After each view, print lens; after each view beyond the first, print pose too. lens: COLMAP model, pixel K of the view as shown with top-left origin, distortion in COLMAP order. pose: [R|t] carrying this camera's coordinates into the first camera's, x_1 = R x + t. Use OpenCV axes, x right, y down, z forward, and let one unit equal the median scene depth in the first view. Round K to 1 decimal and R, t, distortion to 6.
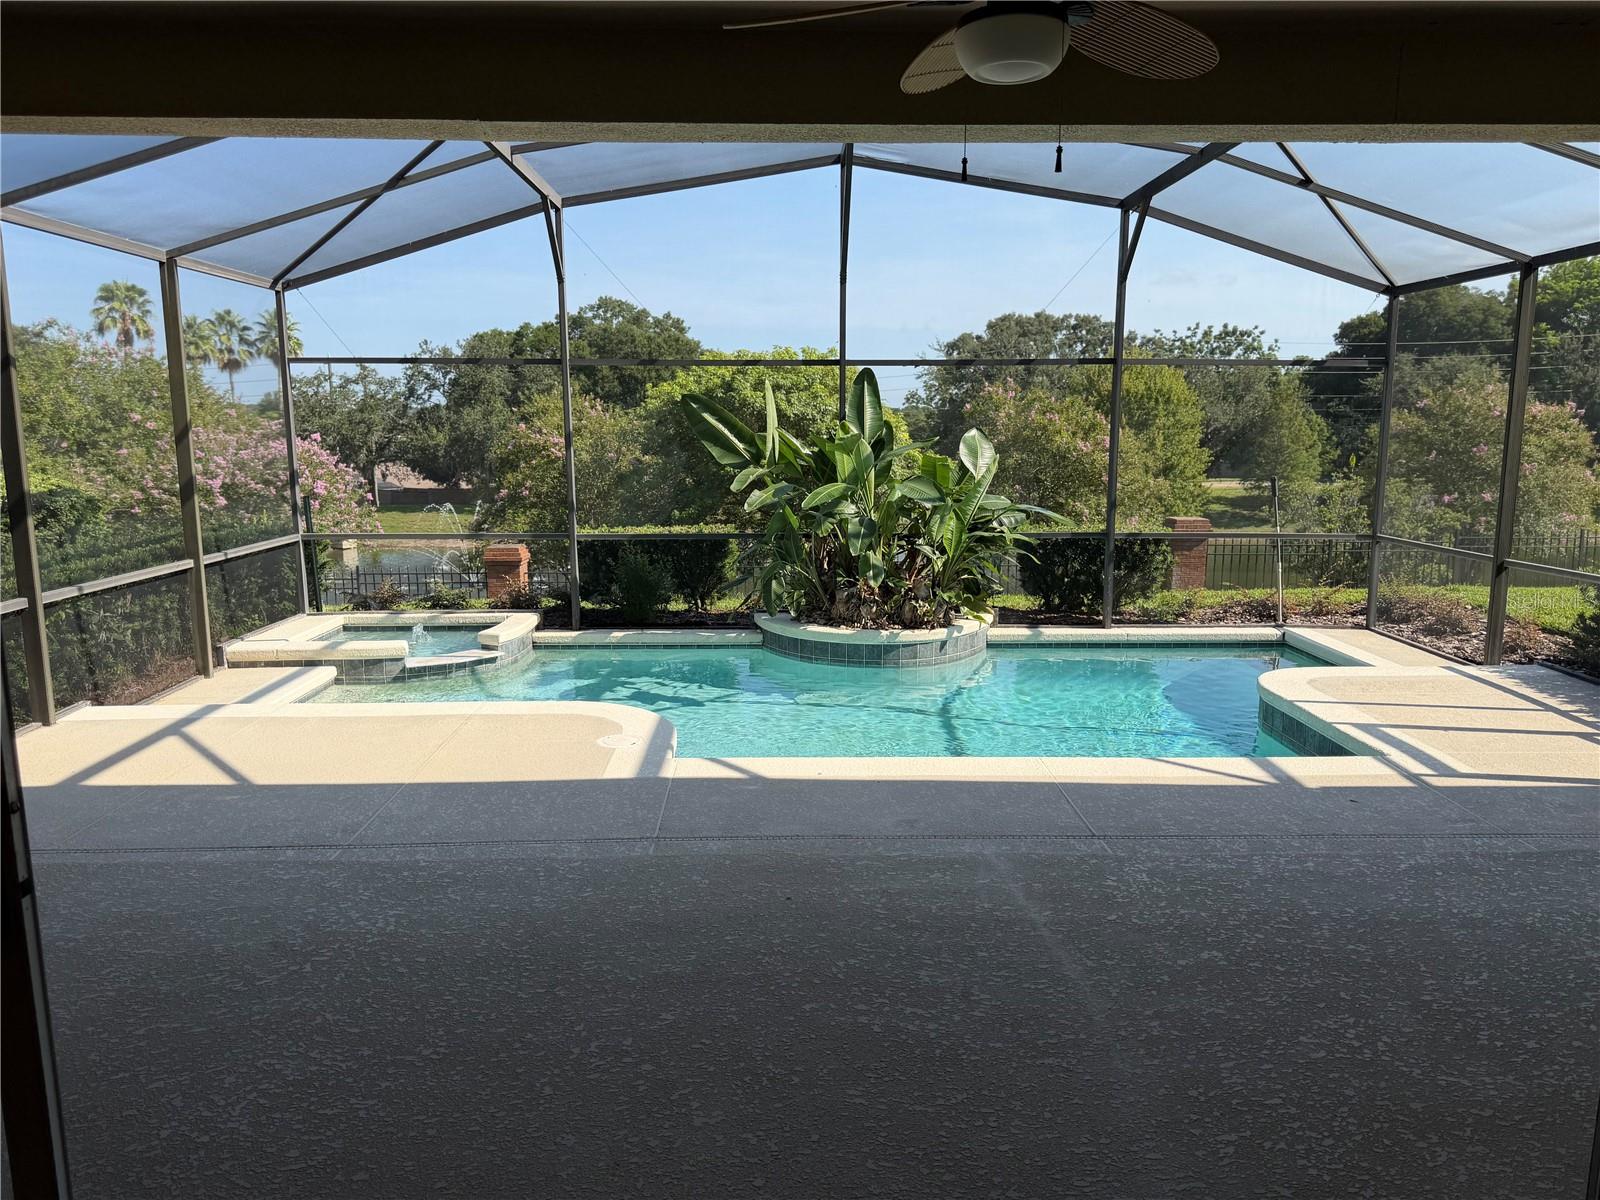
lens RADIAL K [[1129.1, 0, 810.6], [0, 1129.1, 602.9], [0, 0, 1]] dist [0.068608, -0.092985]
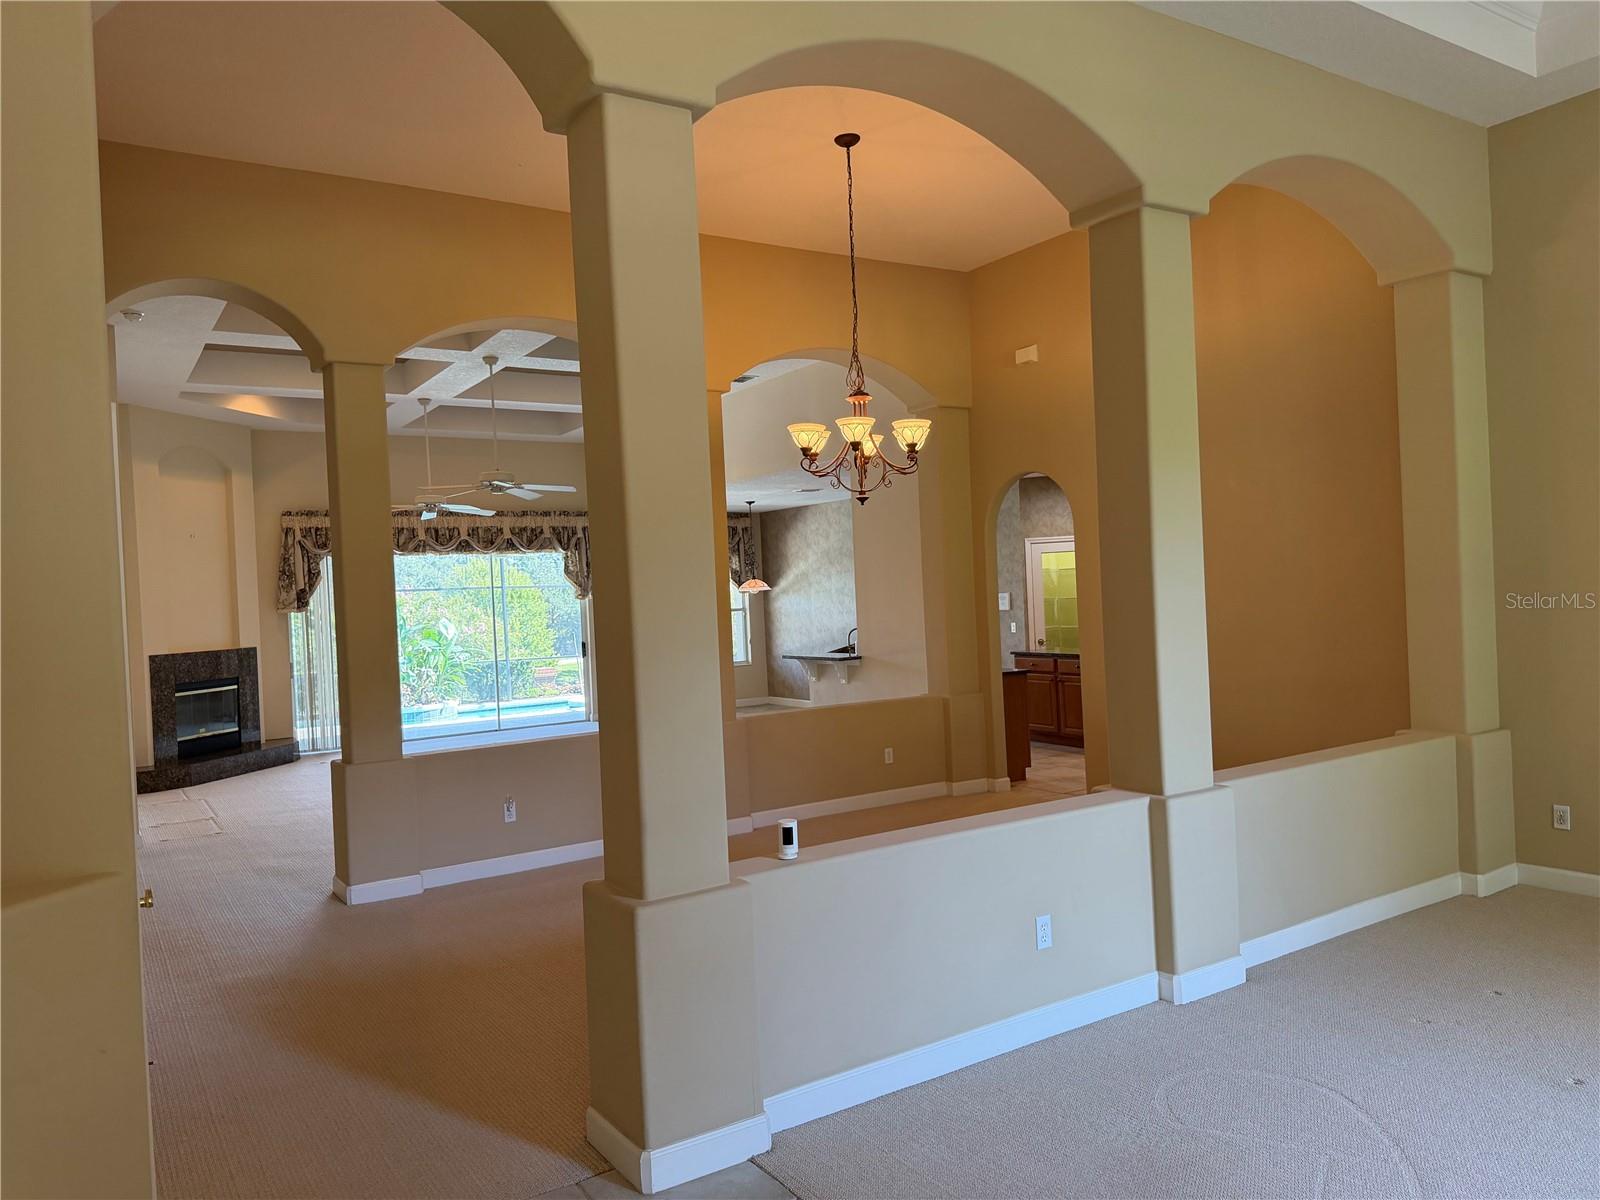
lens RADIAL K [[1129.1, 0, 790.6], [0, 1129.1, 610.8], [0, 0, 1]] dist [0.068608, -0.092985]
pose [[0.858557, -0.047860, 0.510480, -0.414215], [0.128802, 0.983838, -0.124388, 0.202369], [-0.496277, 0.172545, 0.850845, -1.269921]]
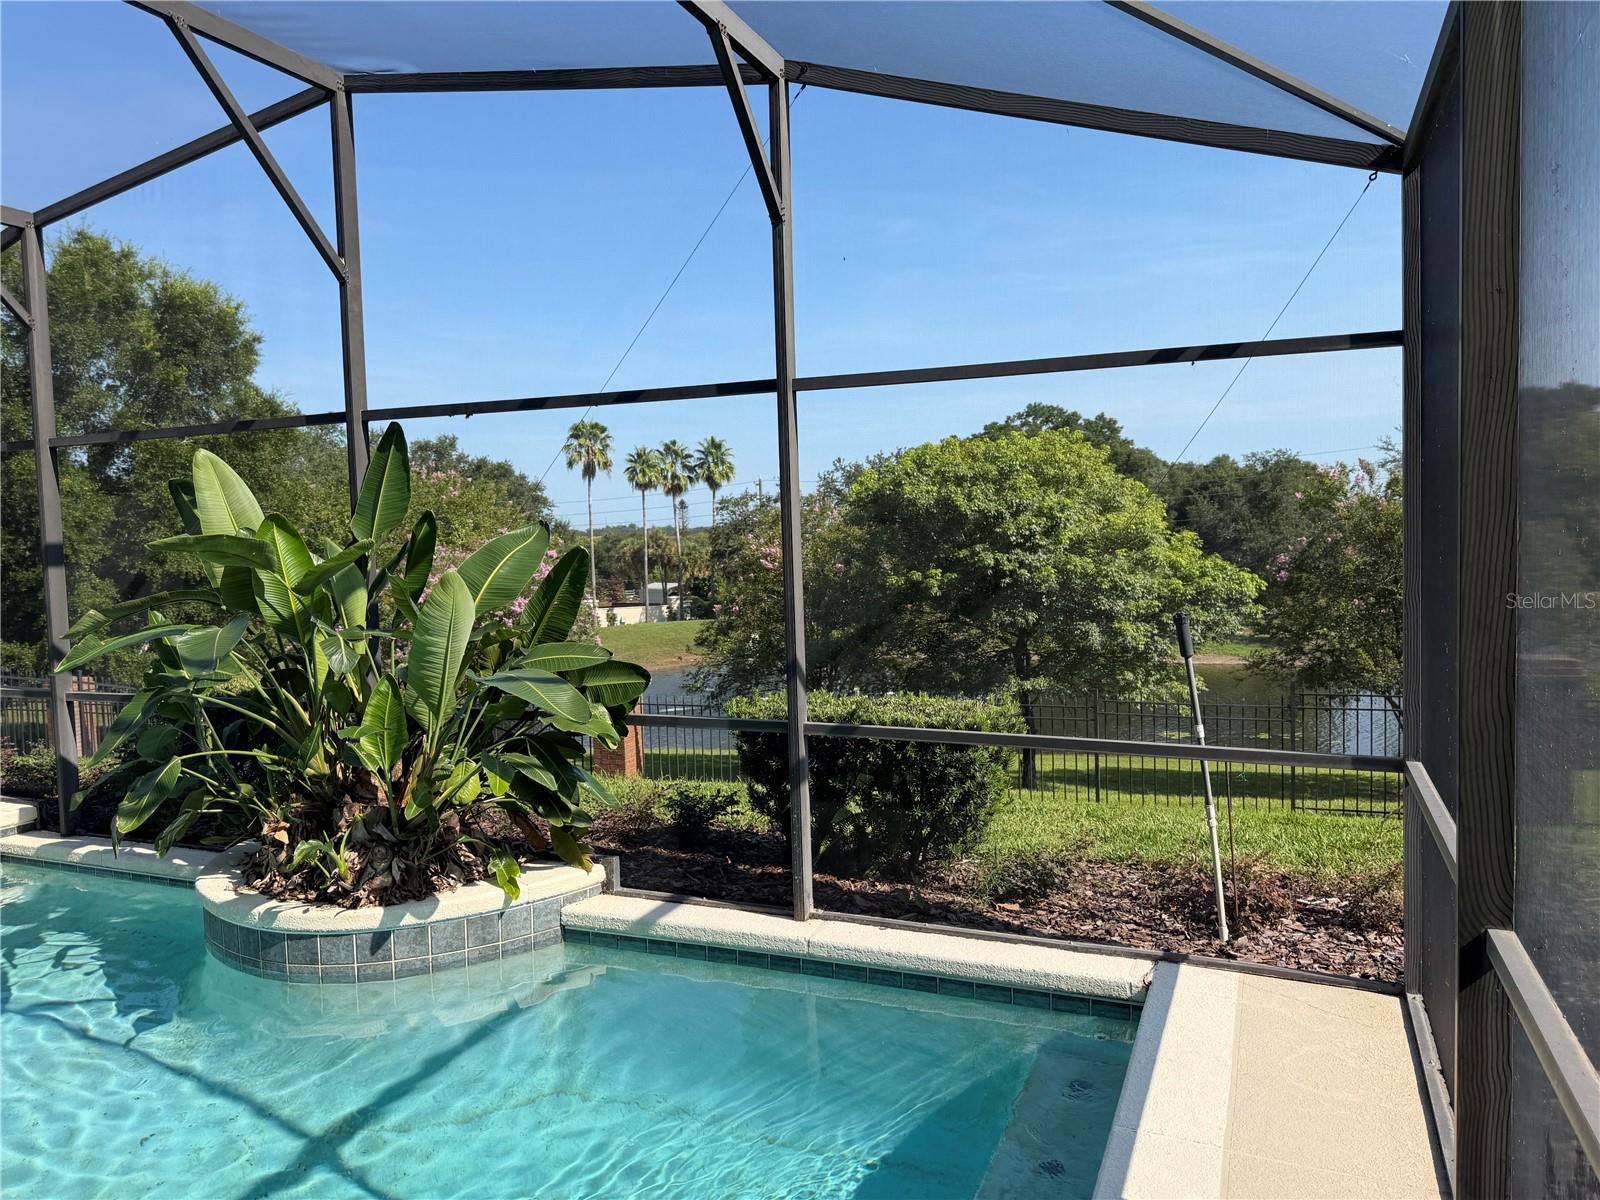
lens RADIAL K [[1129.1, 0, 799.4], [0, 1129.1, 609.8], [0, 0, 1]] dist [0.068608, -0.092985]
pose [[0.910012, 0.002844, -0.414573, 0.458341], [-0.039703, 0.995978, -0.080317, -0.071045], [0.412677, 0.089549, 0.906465, 0.545418]]
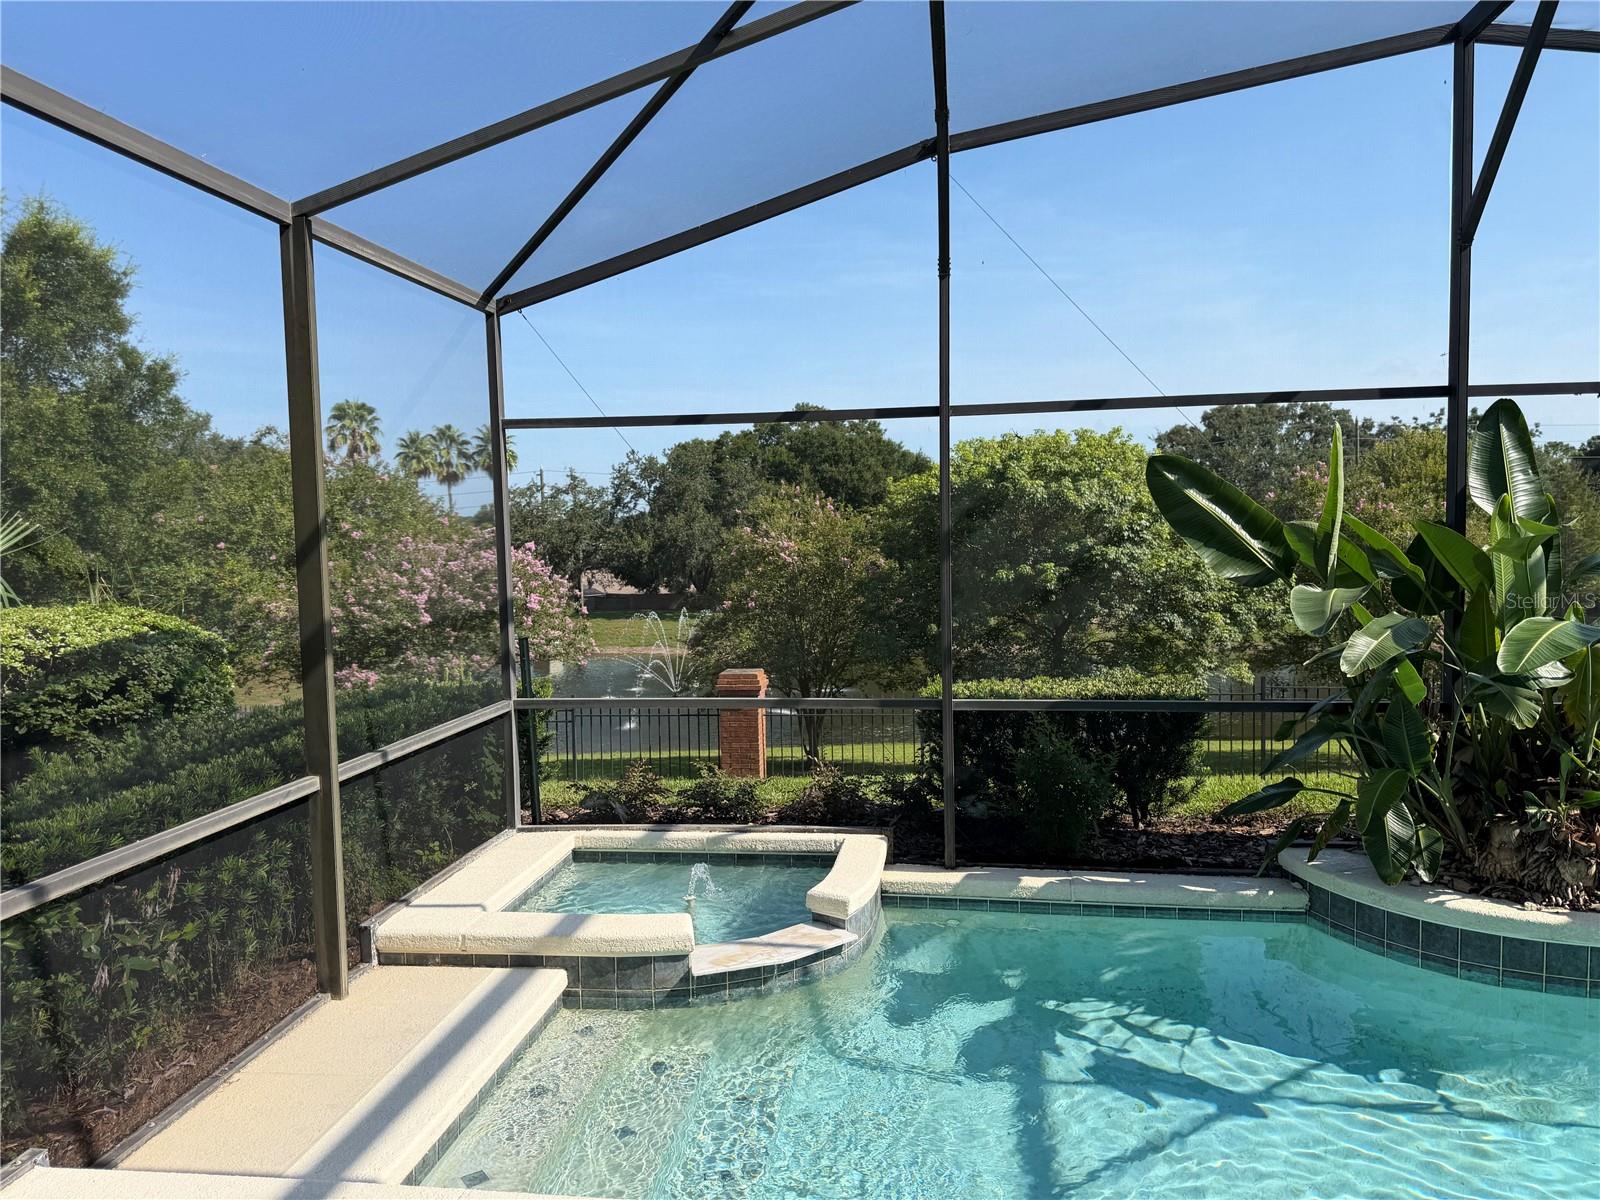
lens RADIAL K [[1129.1, 0, 822.9], [0, 1129.1, 603.7], [0, 0, 1]] dist [0.068608, -0.092985]
pose [[0.988820, -0.006398, -0.148978, -0.186702], [-0.006813, 0.996097, -0.088002, -0.059032], [0.148959, 0.088033, 0.984917, 0.411107]]
